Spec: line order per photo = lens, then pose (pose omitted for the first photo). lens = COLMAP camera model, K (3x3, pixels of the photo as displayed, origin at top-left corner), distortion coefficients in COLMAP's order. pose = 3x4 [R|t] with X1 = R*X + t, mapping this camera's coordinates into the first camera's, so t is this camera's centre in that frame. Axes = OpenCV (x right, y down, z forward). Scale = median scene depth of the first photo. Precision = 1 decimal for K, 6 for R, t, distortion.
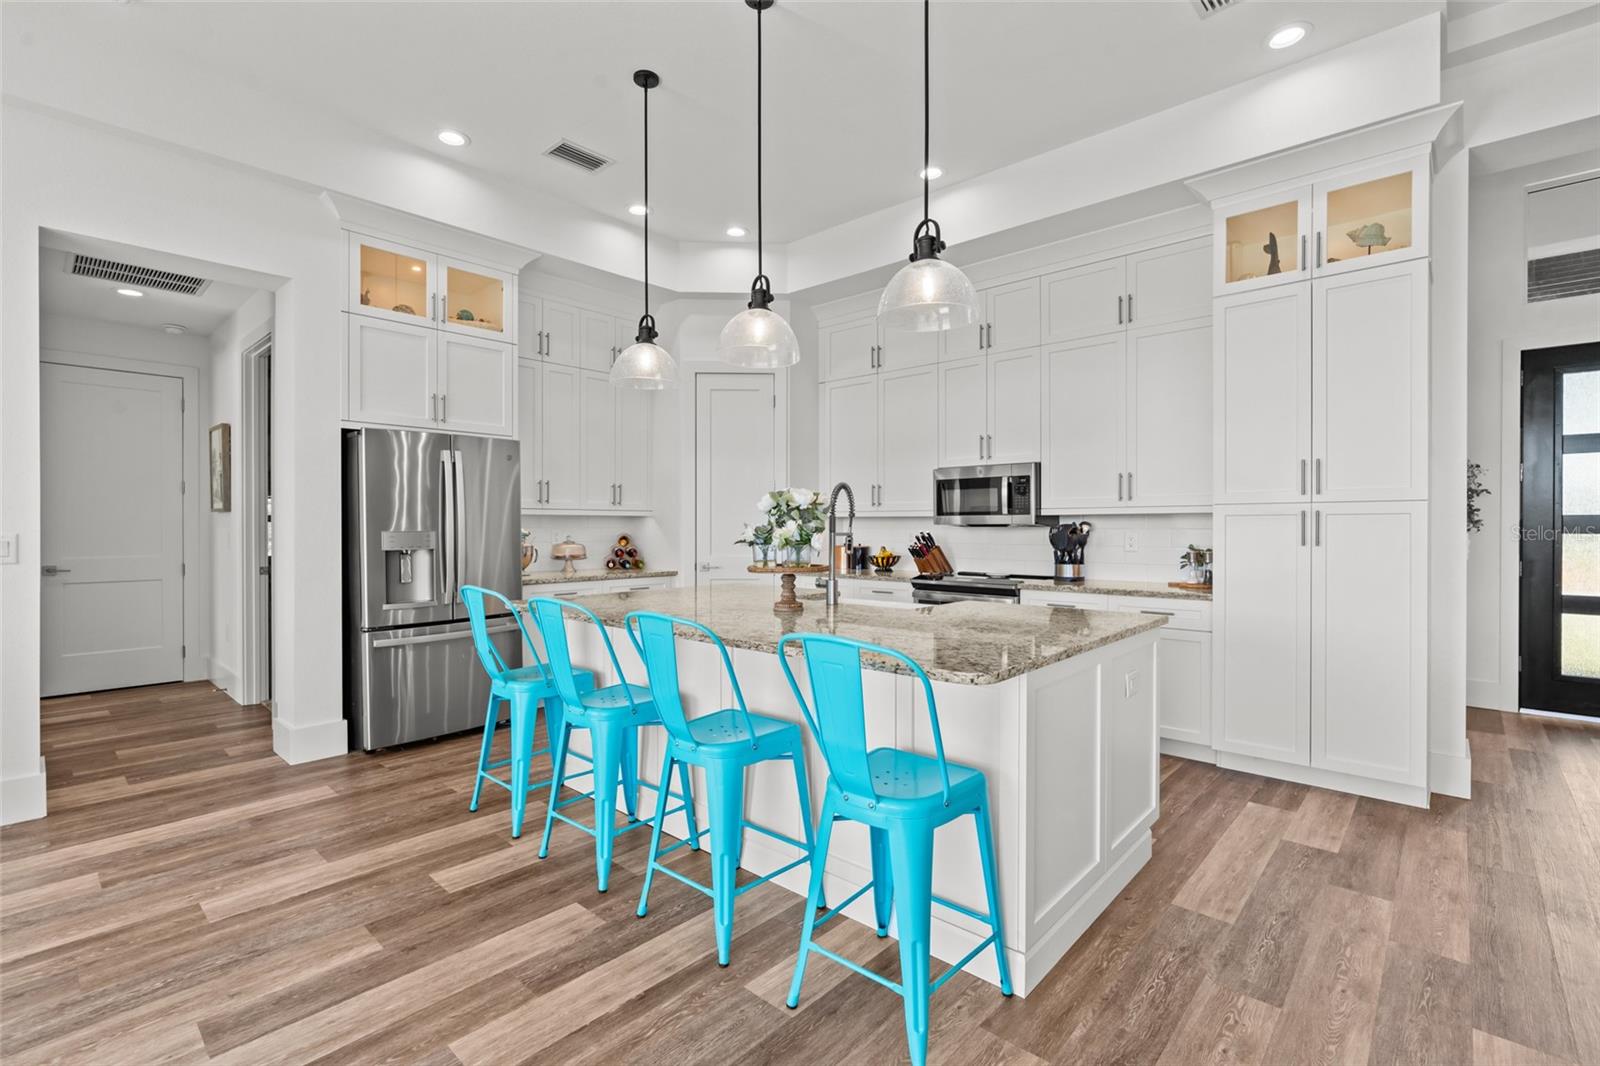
lens RADIAL K [[724.4, 0, 794.4], [0, 724.4, 528.5], [0, 0, 1]] dist [-0.013764, 0.007728]
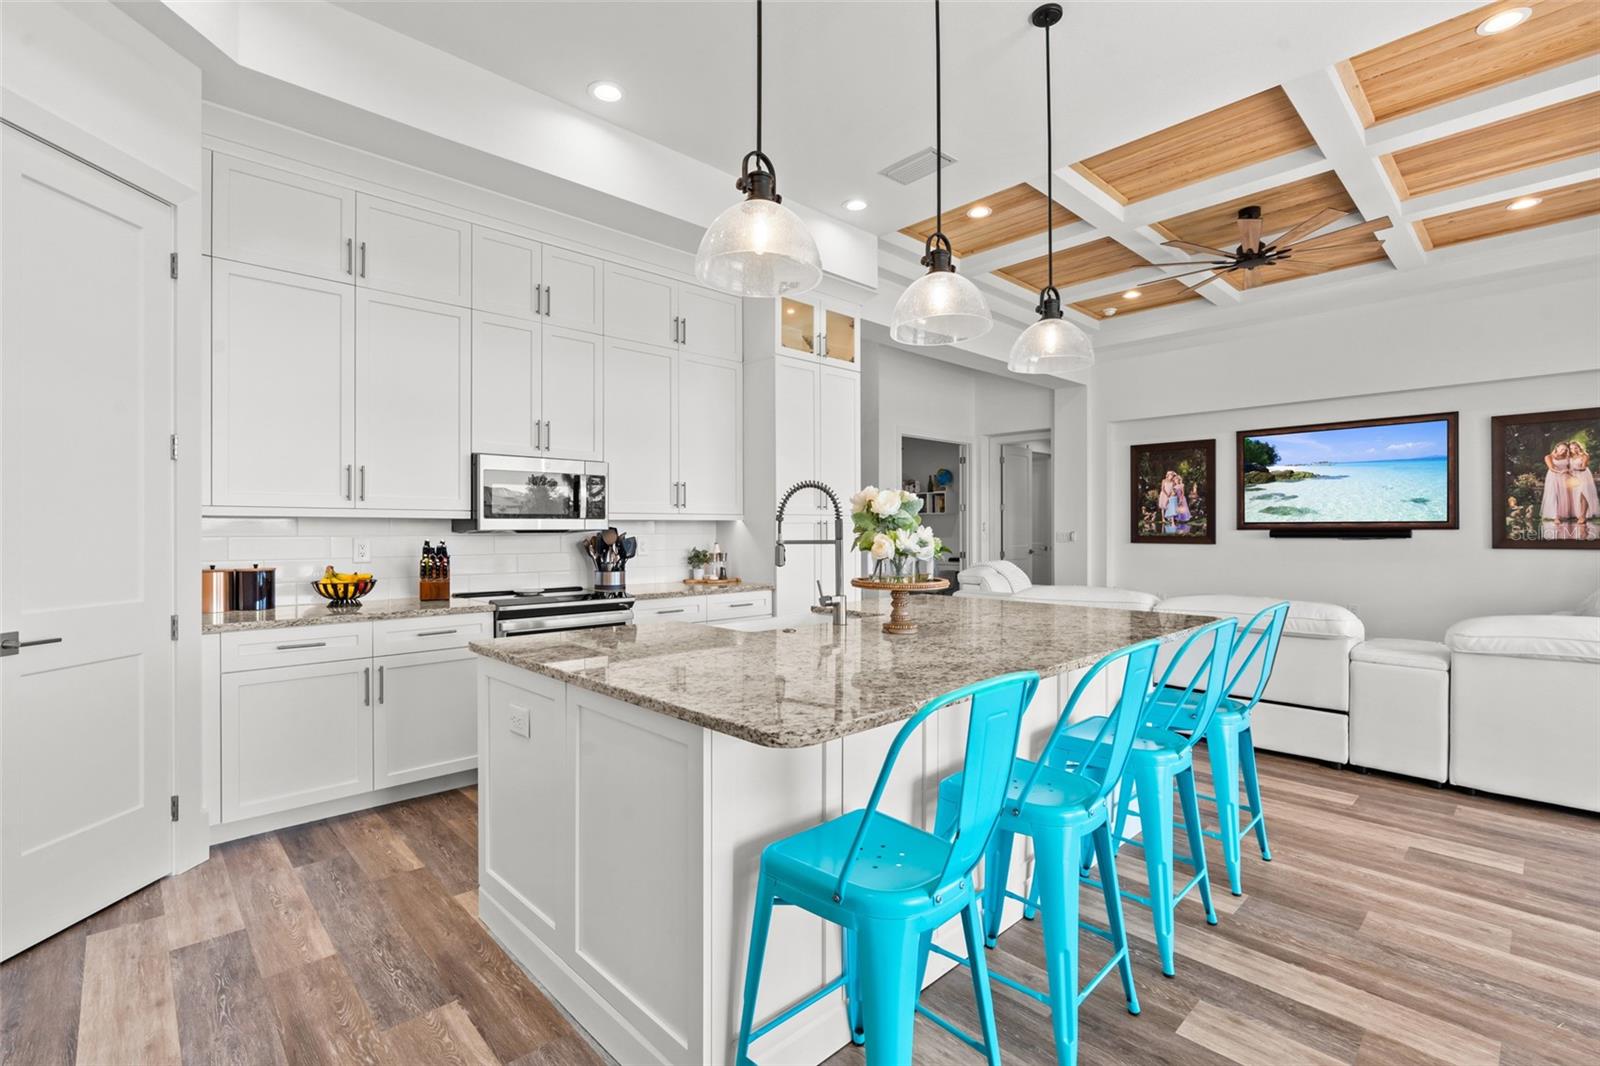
lens RADIAL K [[724.4, 0, 794.4], [0, 724.4, 528.5], [0, 0, 1]] dist [-0.013764, 0.007728]
pose [[0.075485, 0.001259, 0.997146, -0.704861], [0.003758, 0.999992, -0.001547, -0.006613], [-0.997140, 0.003864, 0.075480, 0.868799]]
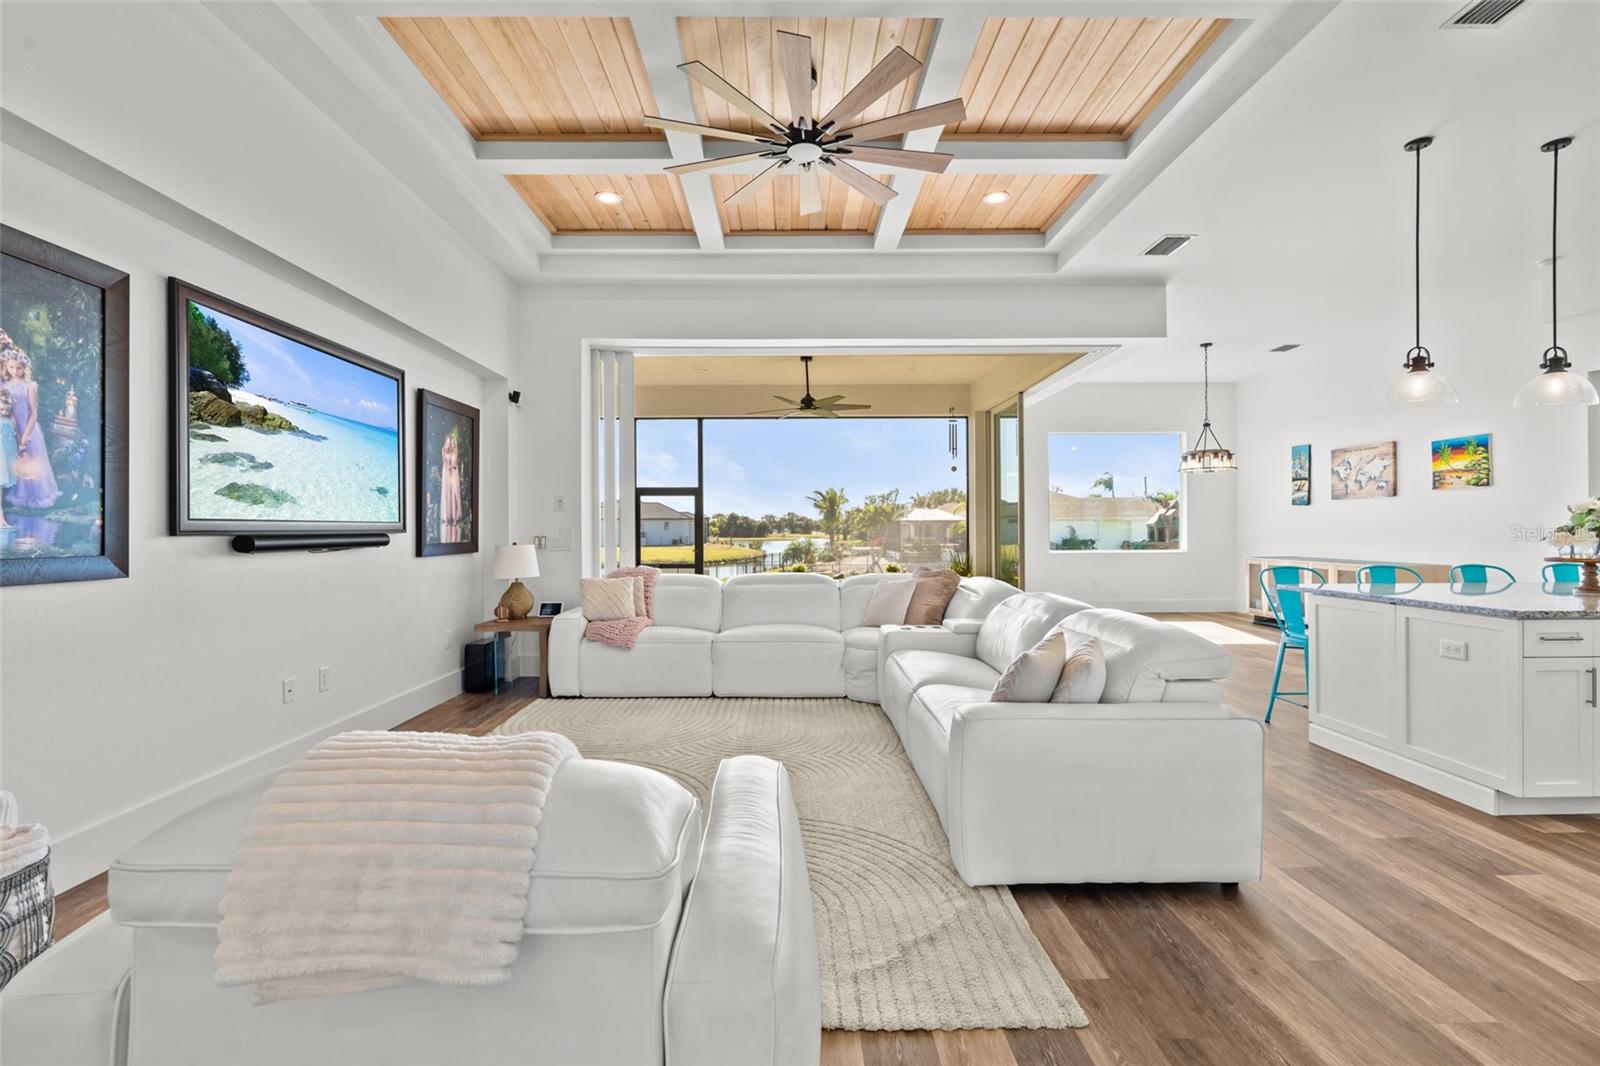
lens RADIAL K [[724.4, 0, 794.4], [0, 724.4, 528.5], [0, 0, 1]] dist [-0.013764, 0.007728]
pose [[-0.730891, 0.002186, -0.682491, 1.552042], [0.002721, 0.999996, 0.000289, -0.007671], [0.682489, -0.001646, -0.730894, 0.795161]]
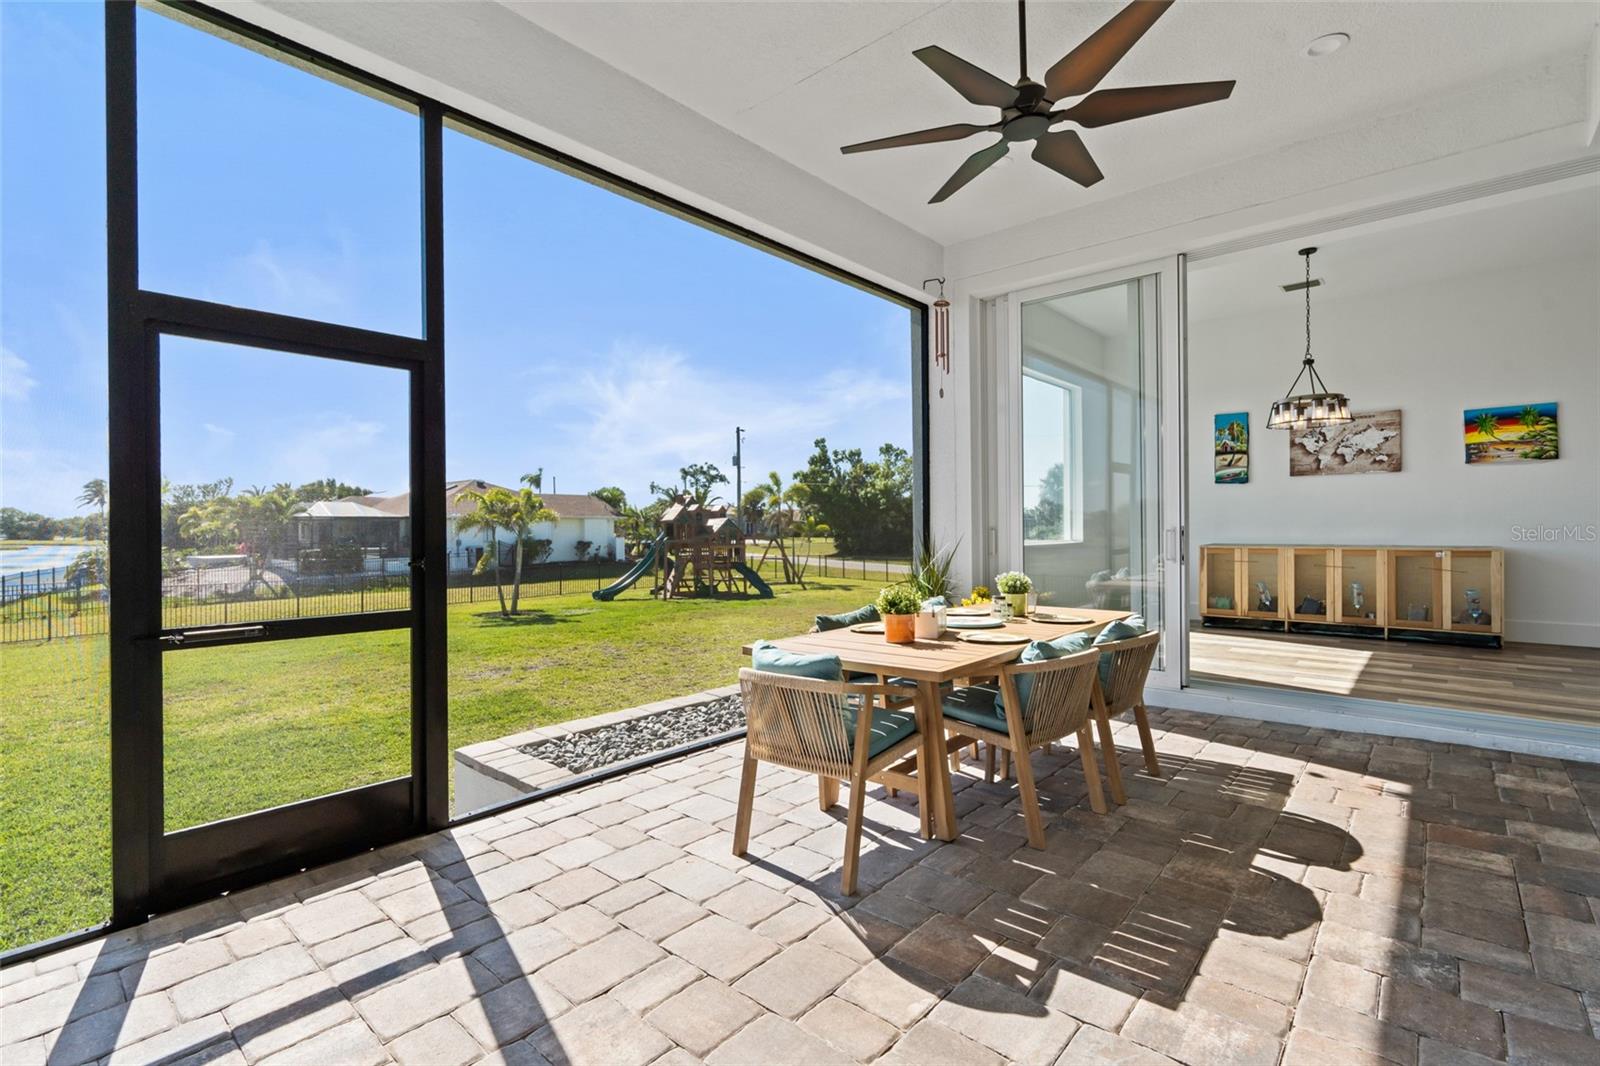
lens RADIAL K [[724.4, 0, 794.4], [0, 724.4, 528.5], [0, 0, 1]] dist [-0.013764, 0.007728]
pose [[0.013544, 0.001013, -0.999908, 0.685835], [0.005855, 0.999982, 0.001092, 0.041869], [0.999891, -0.005869, 0.013538, -1.173644]]
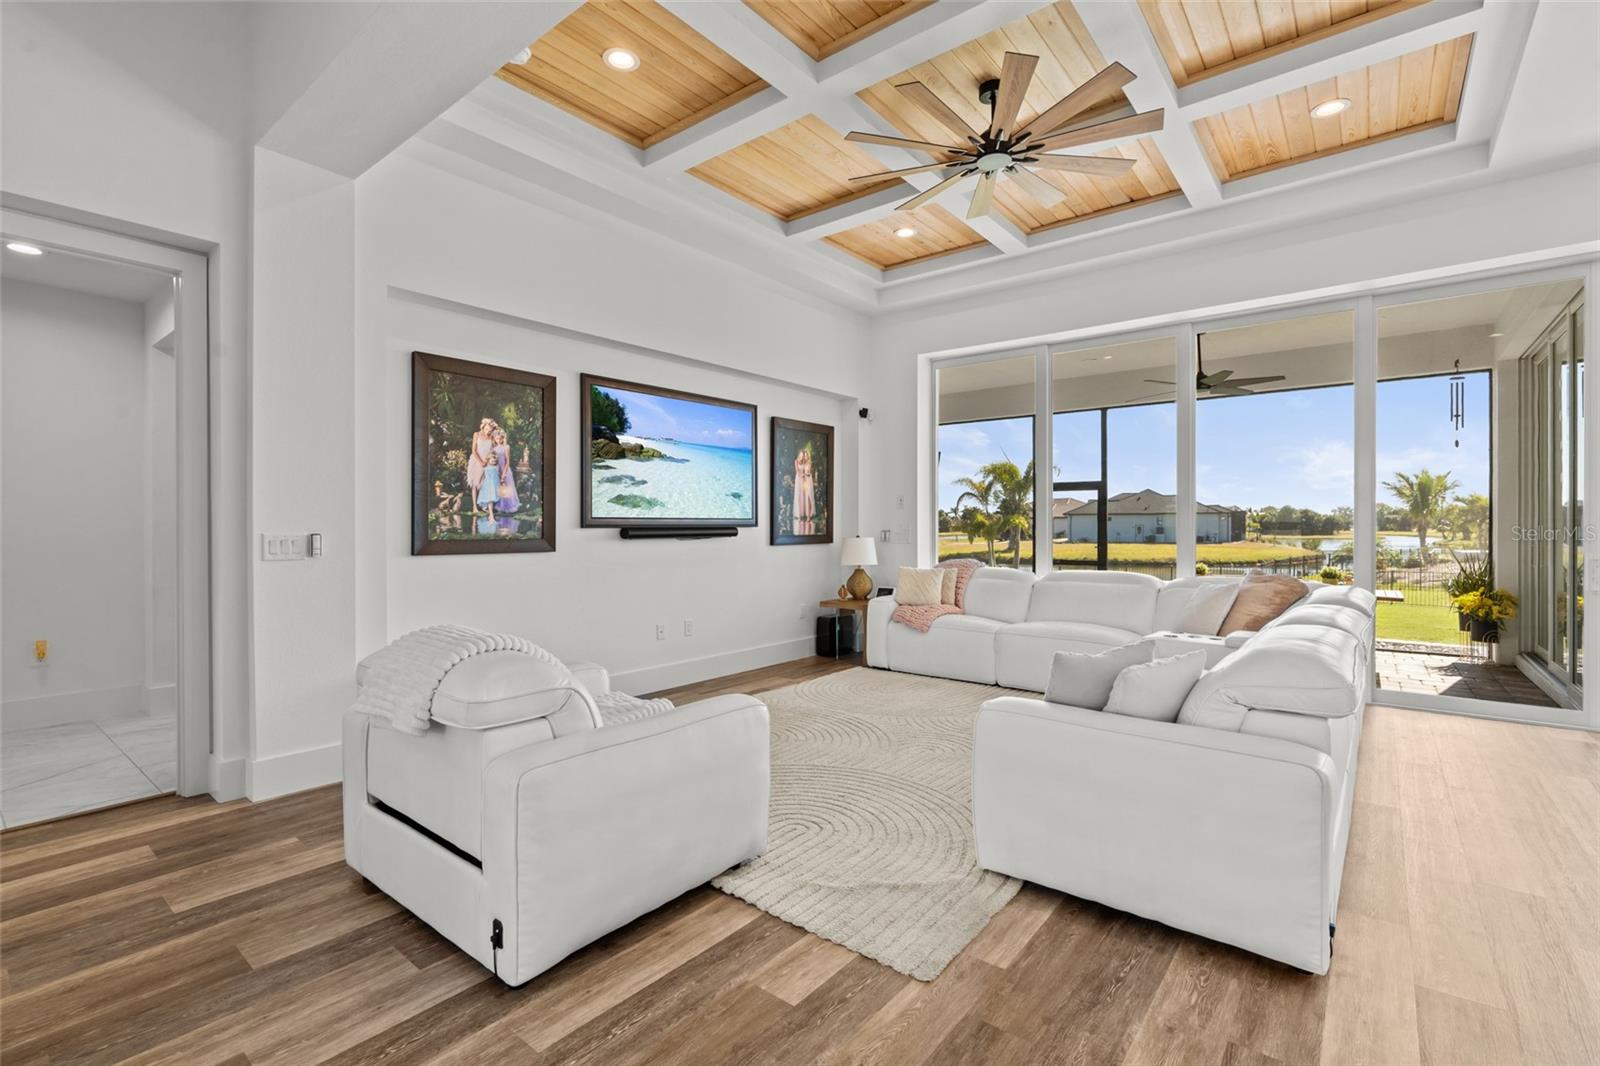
lens RADIAL K [[724.4, 0, 794.4], [0, 724.4, 528.5], [0, 0, 1]] dist [-0.013764, 0.007728]
pose [[-0.998188, 0.000684, -0.060169, 1.195493], [0.000295, 0.999979, 0.006471, -0.008556], [0.060172, 0.006441, -0.998167, 1.104389]]
